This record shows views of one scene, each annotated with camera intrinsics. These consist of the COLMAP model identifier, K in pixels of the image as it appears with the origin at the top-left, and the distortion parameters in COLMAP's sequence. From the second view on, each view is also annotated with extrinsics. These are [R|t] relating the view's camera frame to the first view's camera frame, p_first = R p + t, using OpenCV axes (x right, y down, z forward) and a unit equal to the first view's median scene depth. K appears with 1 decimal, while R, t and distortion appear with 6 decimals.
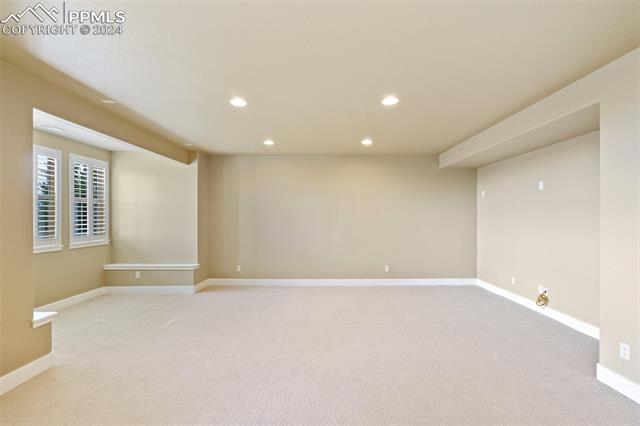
lens RADIAL K [[294.5, 0, 325.3], [0, 294.5, 216.6], [0, 0, 1]] dist [-0.008374, 0.001181]
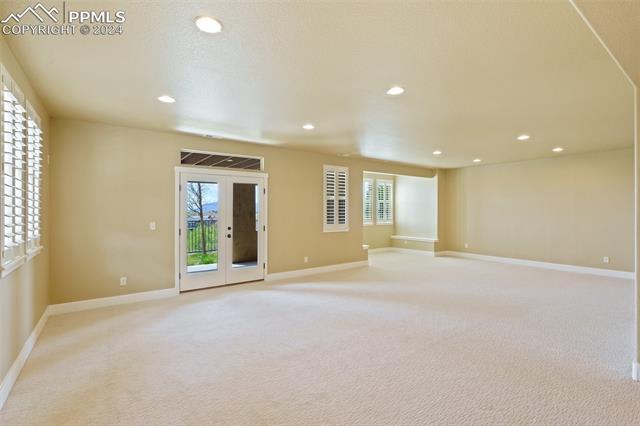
lens RADIAL K [[294.5, 0, 318.7], [0, 294.5, 216.3], [0, 0, 1]] dist [-0.008374, 0.001181]
pose [[0.590426, 0.011159, -0.807015, 0.490846], [0.001706, 0.999885, 0.015074, 0.010974], [0.807090, -0.010277, 0.590339, -0.481760]]
